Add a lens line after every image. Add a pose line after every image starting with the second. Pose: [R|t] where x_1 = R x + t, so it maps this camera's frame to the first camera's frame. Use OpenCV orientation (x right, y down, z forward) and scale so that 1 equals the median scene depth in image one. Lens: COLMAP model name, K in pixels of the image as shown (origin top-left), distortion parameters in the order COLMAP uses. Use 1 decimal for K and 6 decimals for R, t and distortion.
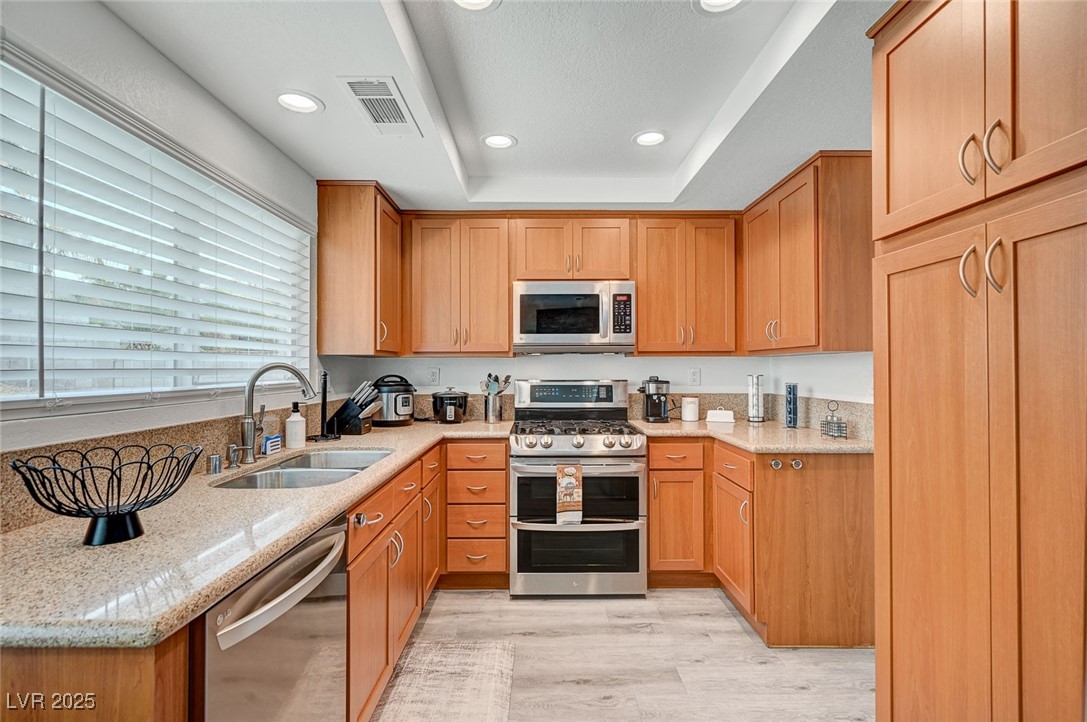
lens RADIAL K [[491.6, 0, 543.2], [0, 491.6, 366.0], [0, 0, 1]] dist [-0.002767, -0.000349]
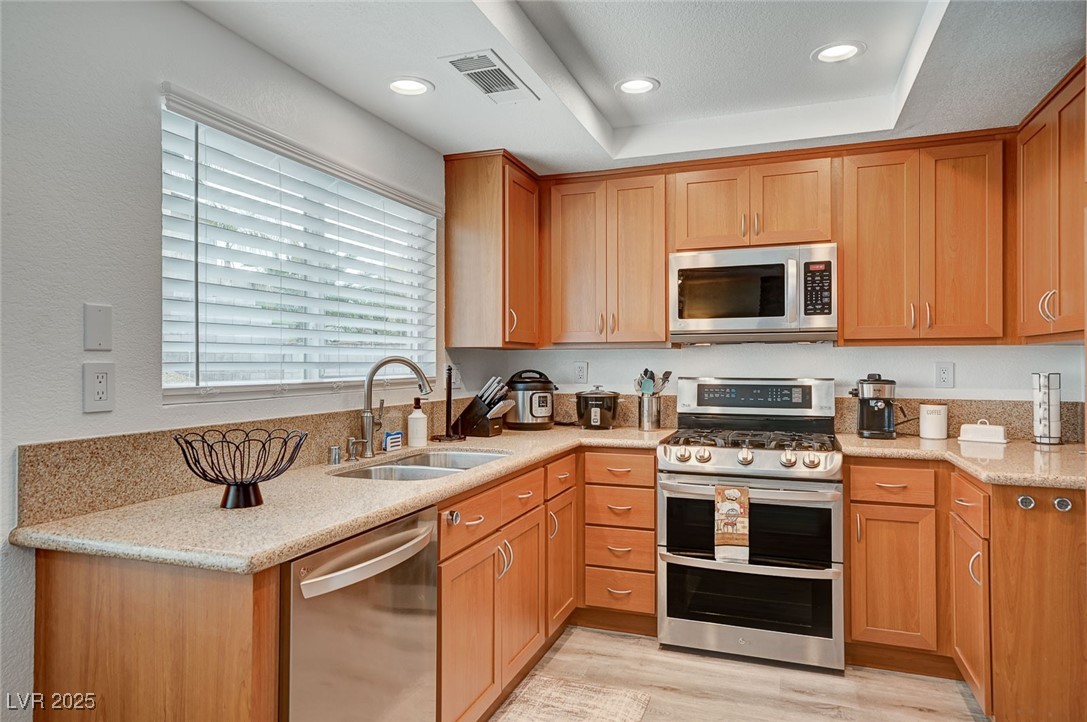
lens RADIAL K [[672.8, 0, 543.5], [0, 672.8, 362.3], [0, 0, 1]] dist [0.014334, 0.002555]
pose [[0.936731, 0.000726, -0.350049, 0.147174], [0.000597, 0.999993, 0.003672, 0.000504], [0.350049, -0.003649, 0.936724, -0.105633]]
